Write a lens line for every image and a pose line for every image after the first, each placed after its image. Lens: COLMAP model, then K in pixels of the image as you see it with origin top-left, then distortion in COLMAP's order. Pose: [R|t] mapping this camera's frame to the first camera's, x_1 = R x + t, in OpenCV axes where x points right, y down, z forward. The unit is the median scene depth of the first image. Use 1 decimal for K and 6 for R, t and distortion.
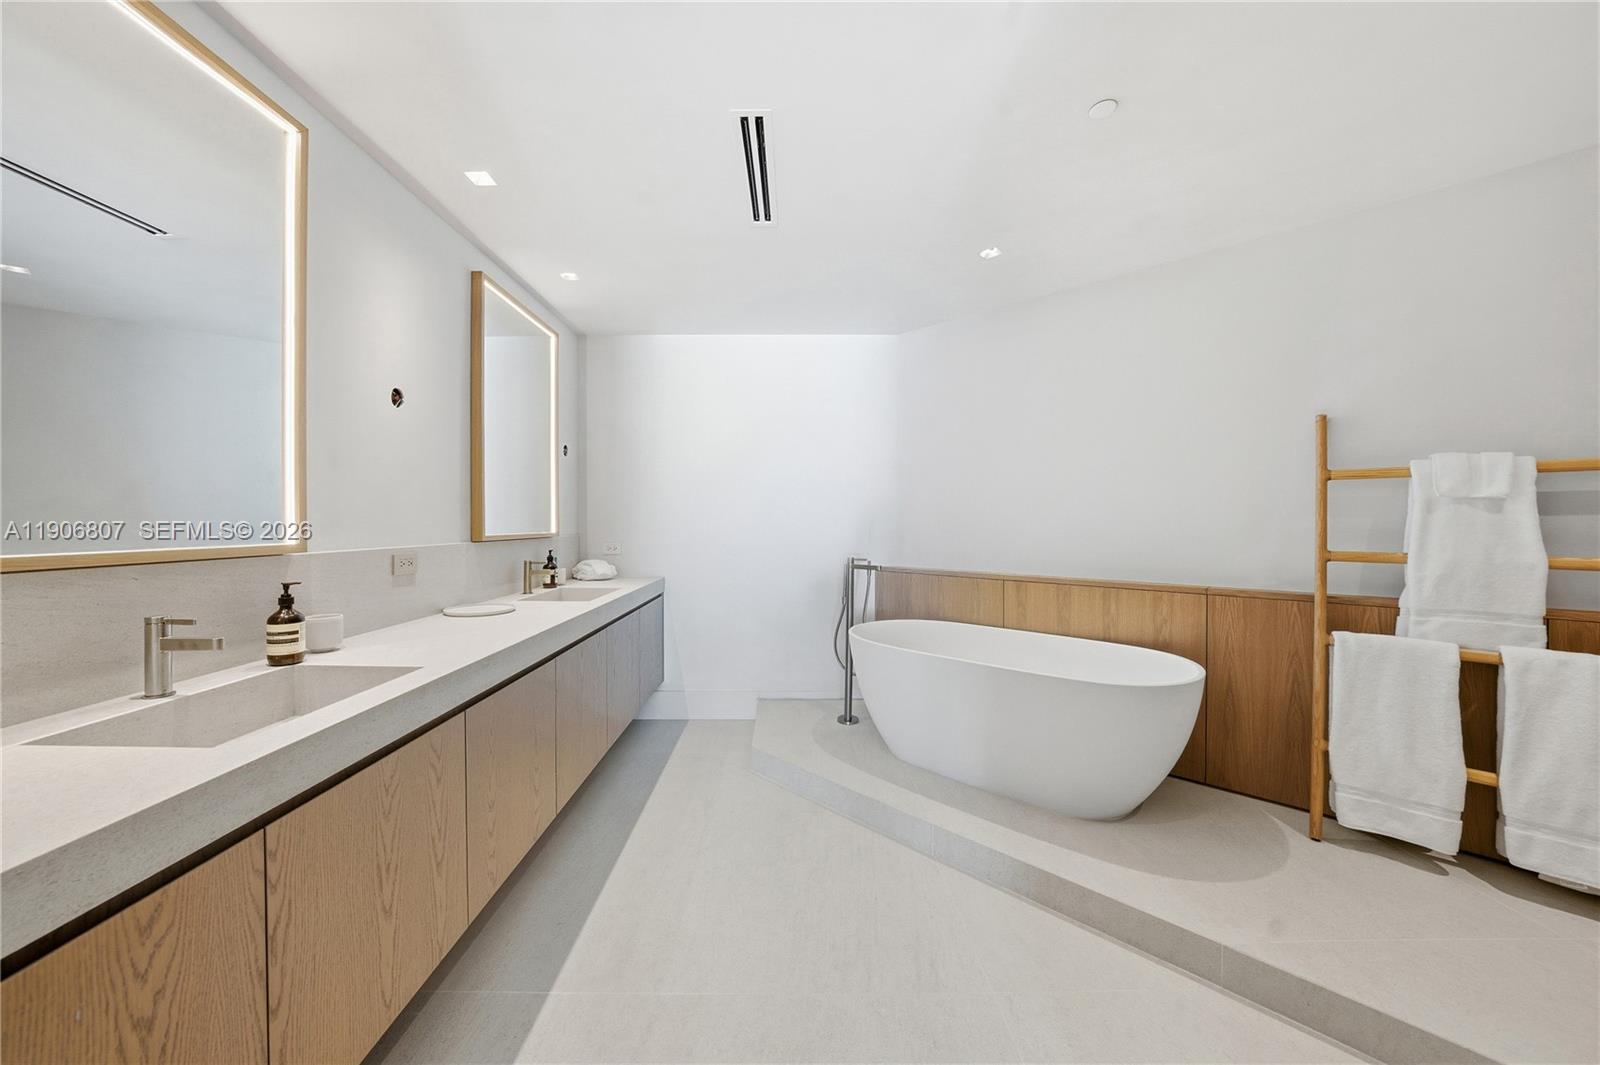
lens RADIAL K [[661.8, 0, 800.0], [0, 661.8, 532.5], [0, 0, 1]] dist [-0.000232, 0.000009]
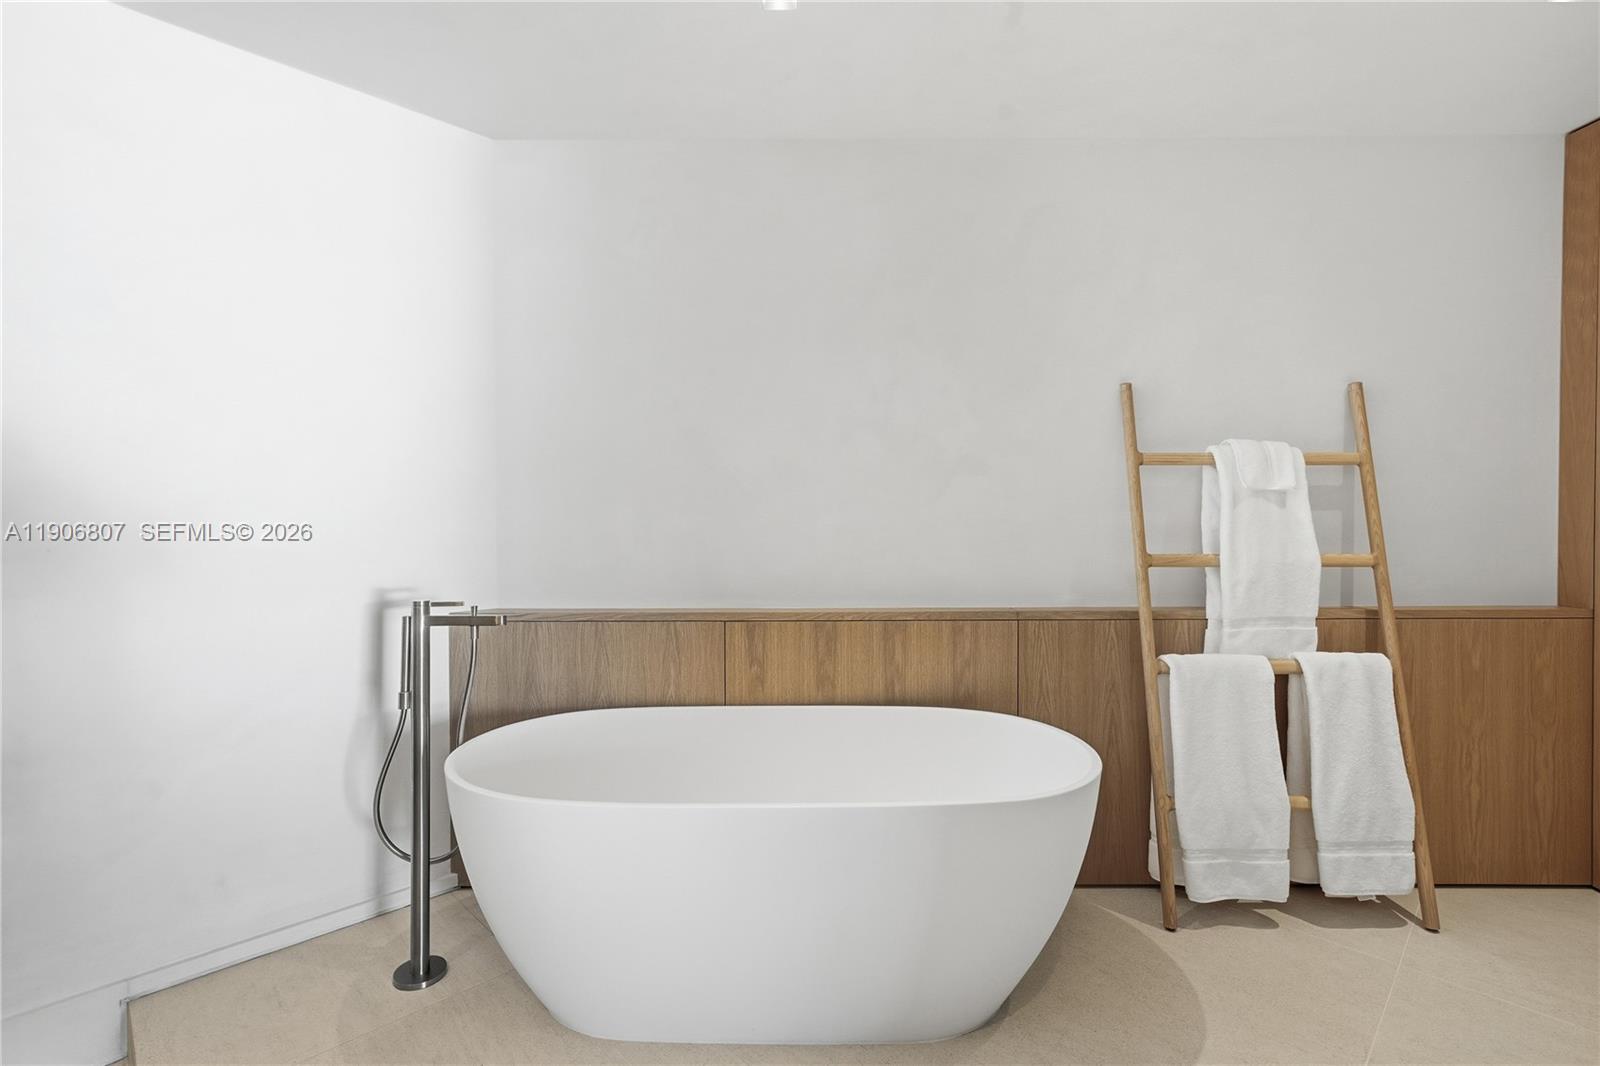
lens RADIAL K [[767.3, 0, 800.0], [0, 767.3, 533.0], [0, 0, 1]] dist [-0.001678, -0.000025]
pose [[0.703780, -0.011918, 0.710318, -0.156656], [0.014044, 0.999897, 0.002862, -0.006213], [-0.710279, 0.007961, 0.703875, 0.688131]]
